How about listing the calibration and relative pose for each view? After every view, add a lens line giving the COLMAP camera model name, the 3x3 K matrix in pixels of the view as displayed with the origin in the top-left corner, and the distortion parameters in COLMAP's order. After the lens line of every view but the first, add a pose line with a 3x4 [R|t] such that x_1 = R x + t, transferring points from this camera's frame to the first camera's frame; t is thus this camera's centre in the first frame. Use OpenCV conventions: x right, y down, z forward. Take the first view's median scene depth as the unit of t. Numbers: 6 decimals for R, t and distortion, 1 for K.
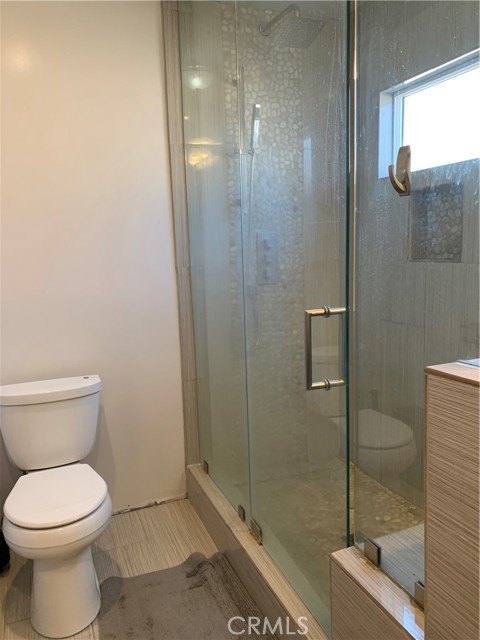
lens RADIAL K [[487.2, 0, 237.3], [0, 487.2, 316.7], [0, 0, 1]] dist [0.046234, -0.054498]
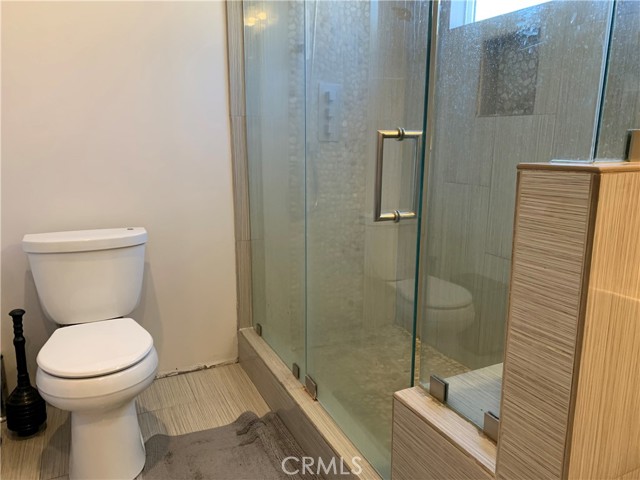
lens RADIAL K [[487.2, 0, 323.7], [0, 487.2, 244.5], [0, 0, 1]] dist [0.046234, -0.054498]
pose [[0.997195, 0.024144, 0.070843, -0.010797], [-0.029006, 0.997235, 0.068415, 0.082538], [-0.068996, -0.070278, 0.995138, 0.055841]]
